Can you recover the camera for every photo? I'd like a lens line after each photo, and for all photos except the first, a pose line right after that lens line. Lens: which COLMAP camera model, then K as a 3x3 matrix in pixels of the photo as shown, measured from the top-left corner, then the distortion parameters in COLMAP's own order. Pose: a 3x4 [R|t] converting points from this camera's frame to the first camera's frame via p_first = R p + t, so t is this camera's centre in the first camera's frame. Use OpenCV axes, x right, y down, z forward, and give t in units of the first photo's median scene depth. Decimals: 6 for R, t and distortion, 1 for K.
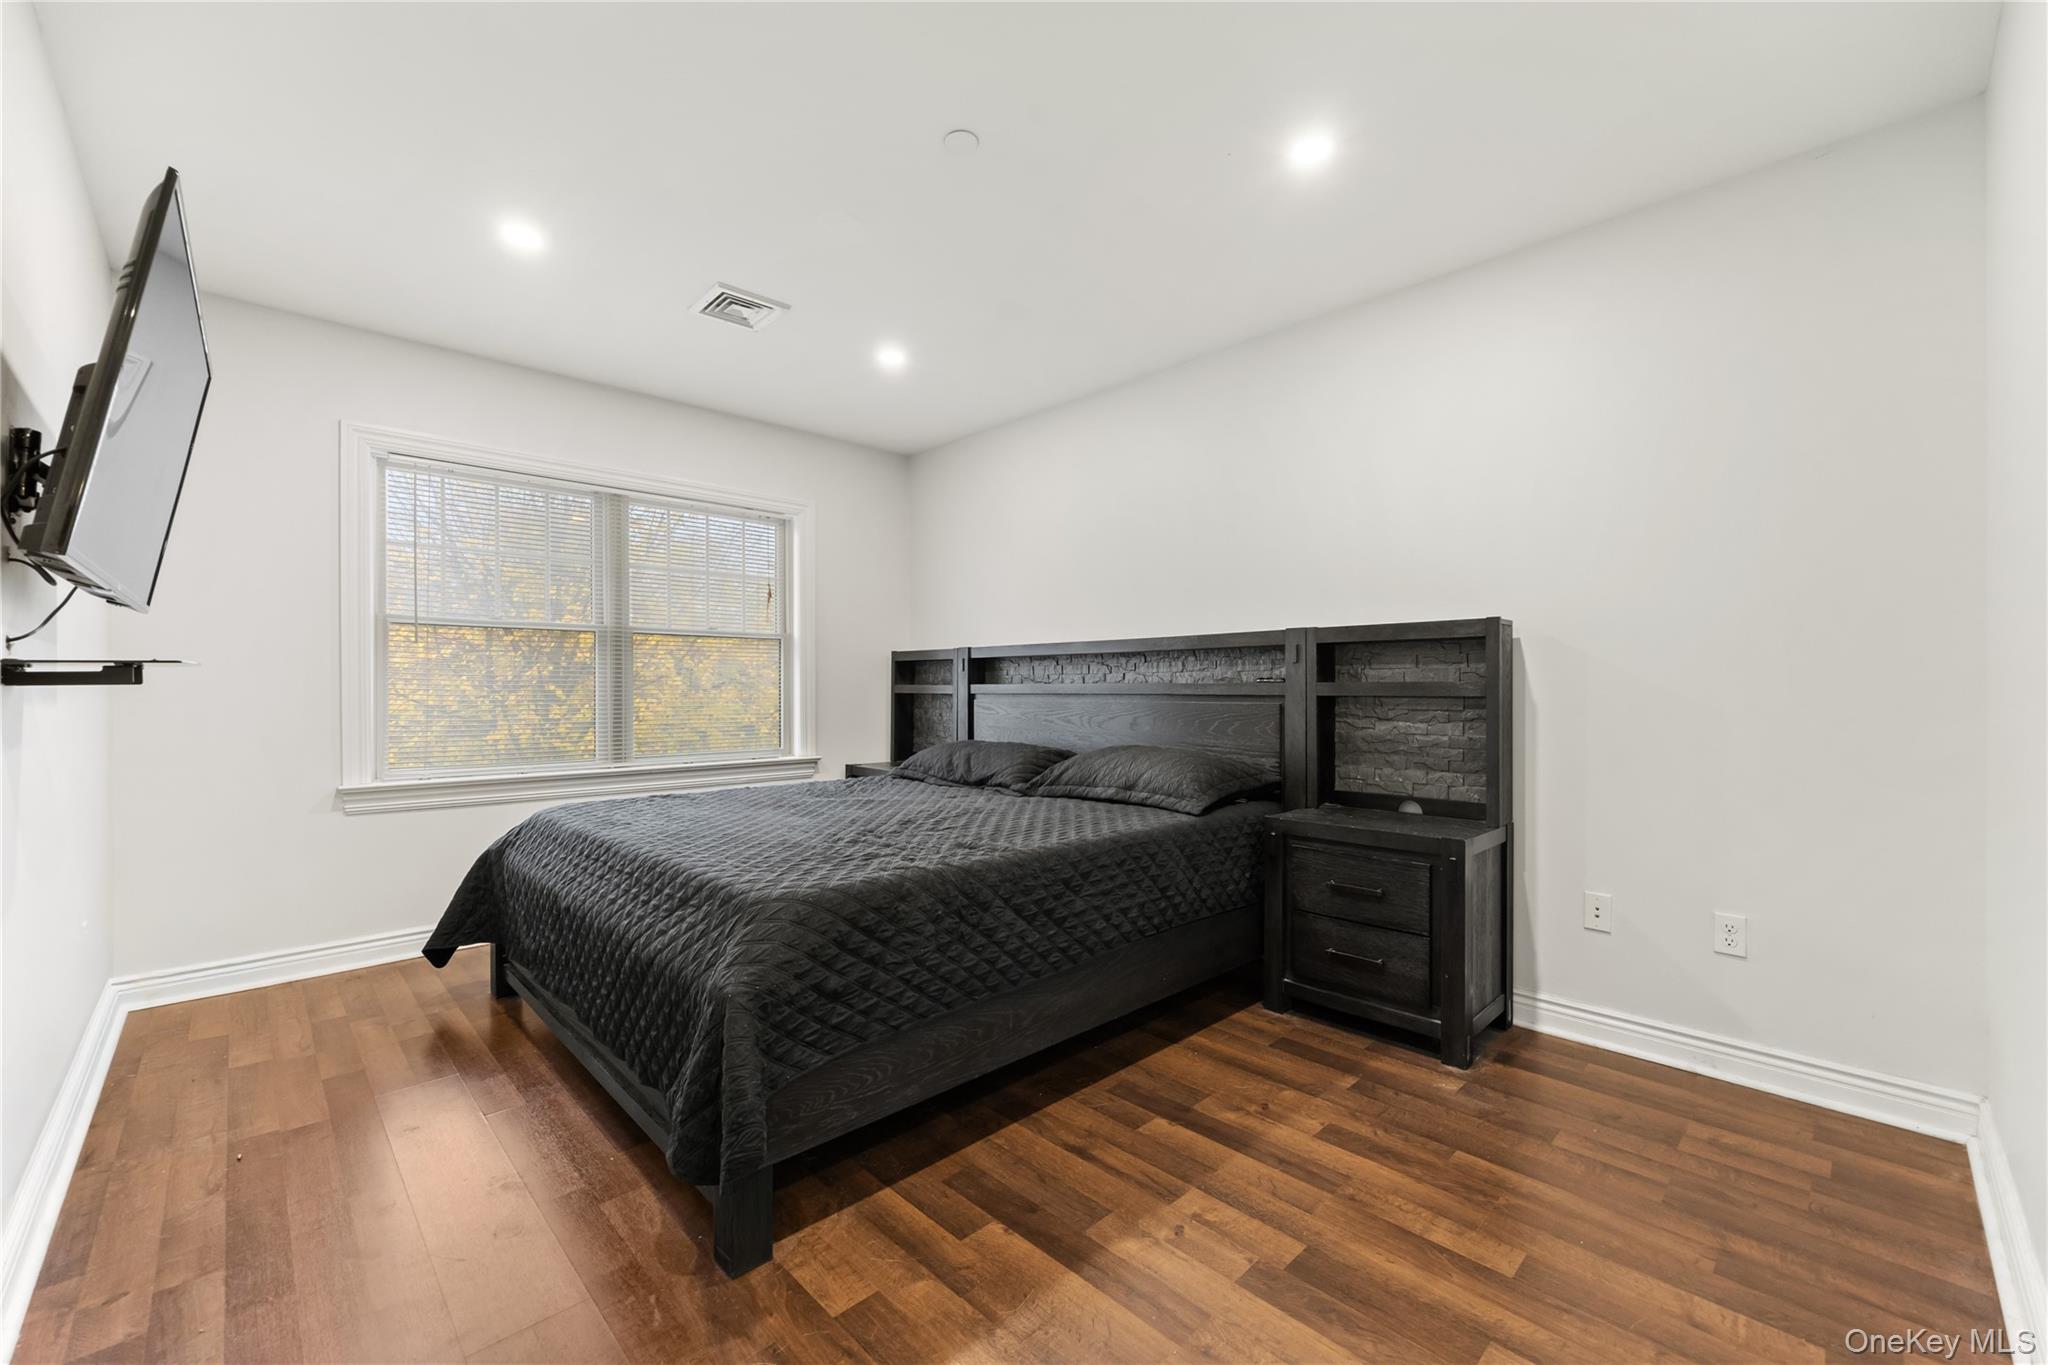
lens RADIAL K [[831.1, 0, 1032.1], [0, 831.1, 679.3], [0, 0, 1]] dist [-0.001069, 0.000862]
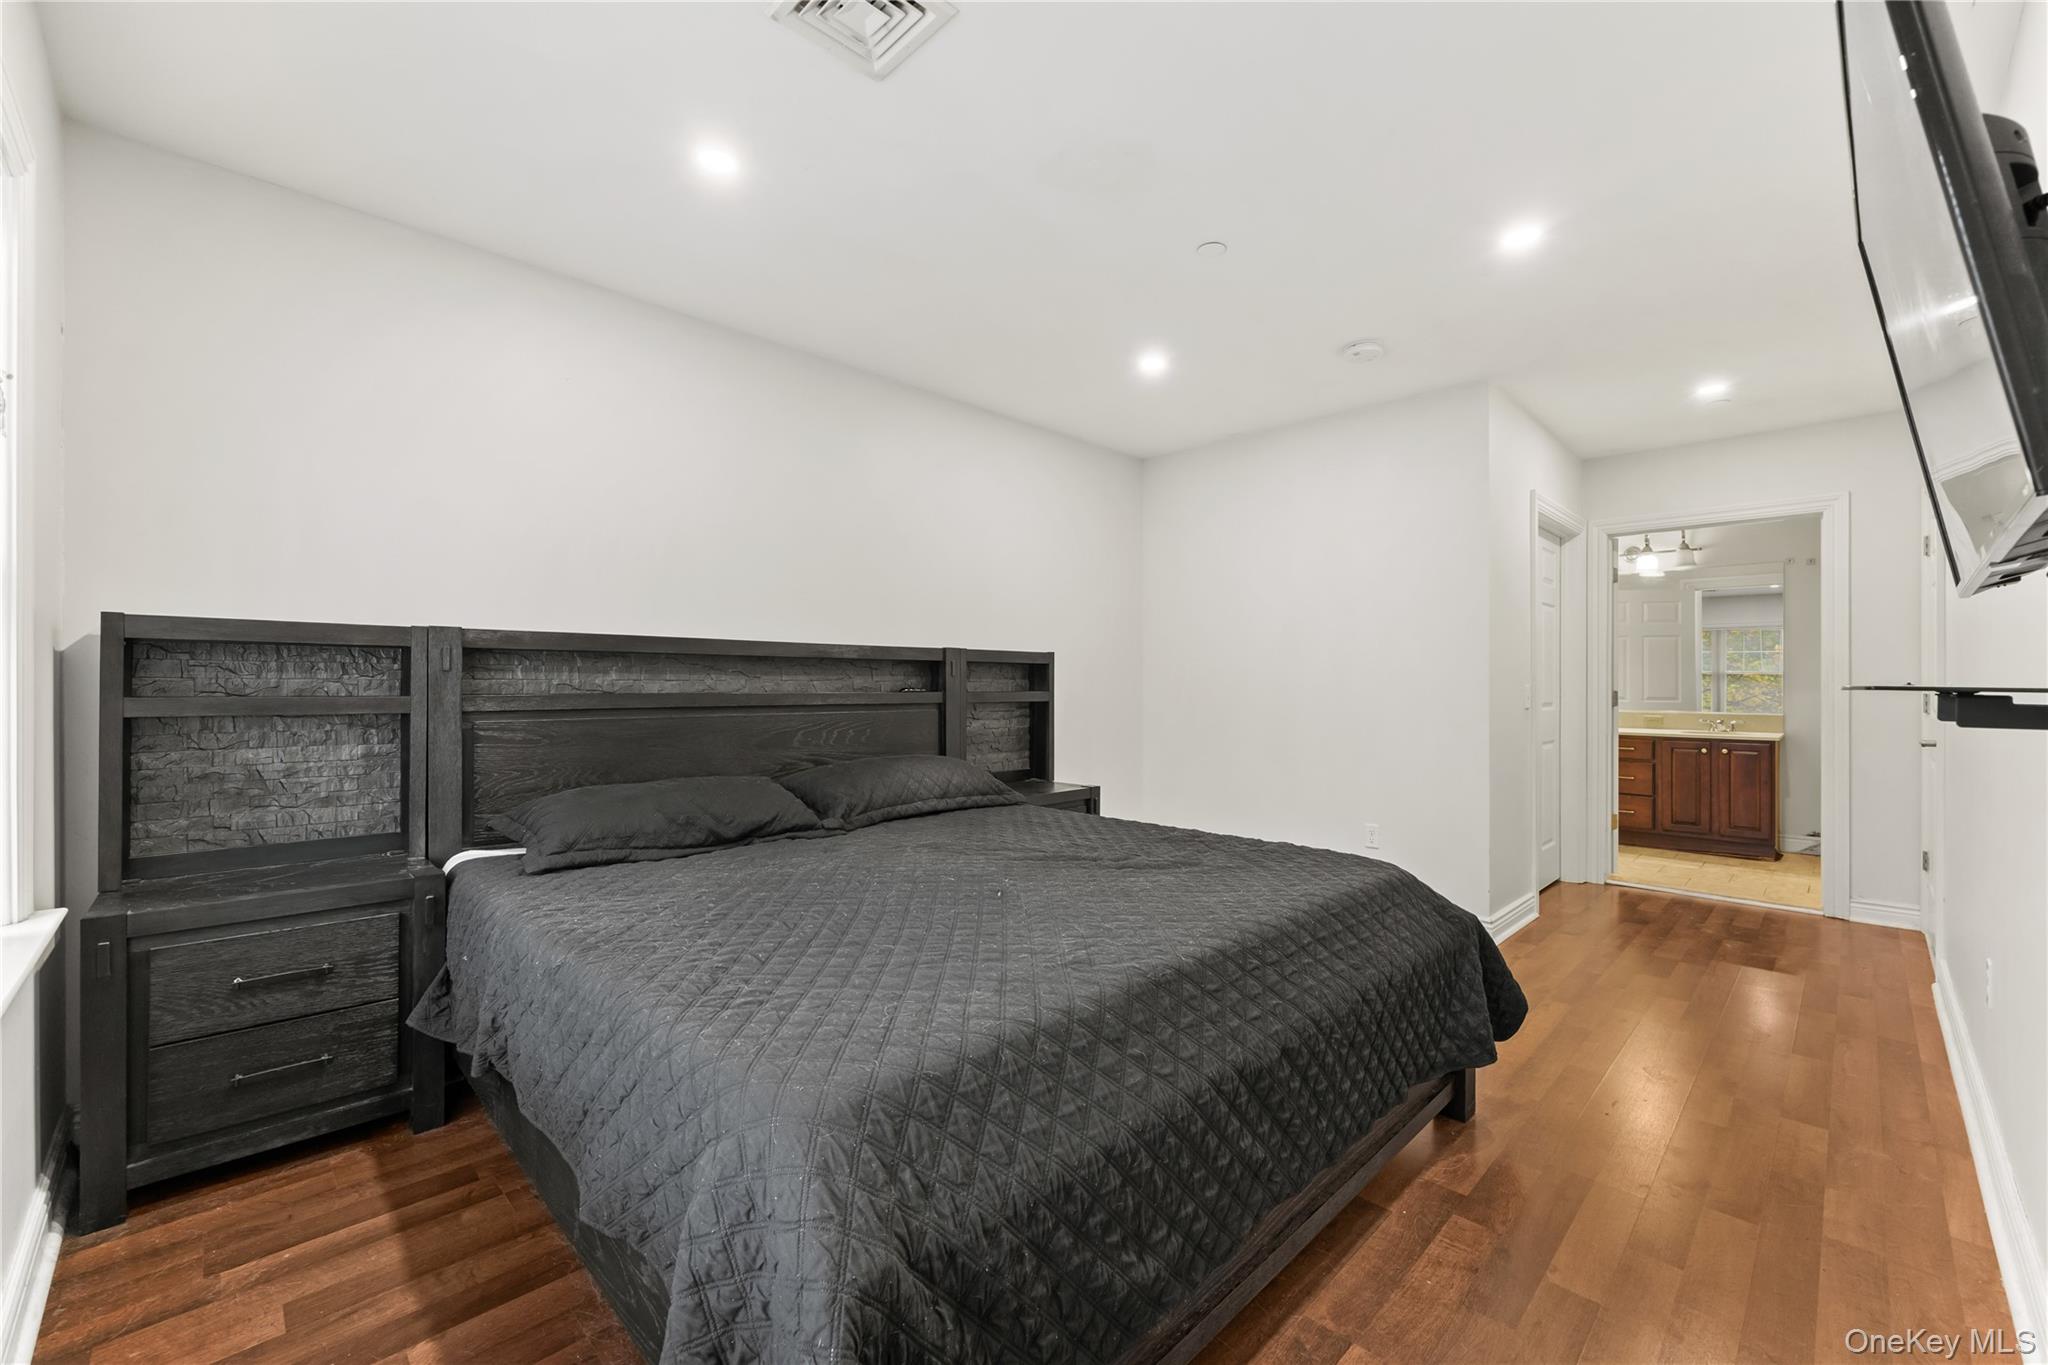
lens RADIAL K [[831.1, 0, 1031.7], [0, 831.1, 691.7], [0, 0, 1]] dist [-0.001069, 0.000862]
pose [[-0.023449, 0.004792, 0.999714, -0.803618], [-0.000970, 0.999988, -0.004816, 0.007039], [-0.999725, -0.001082, -0.023444, 0.815062]]
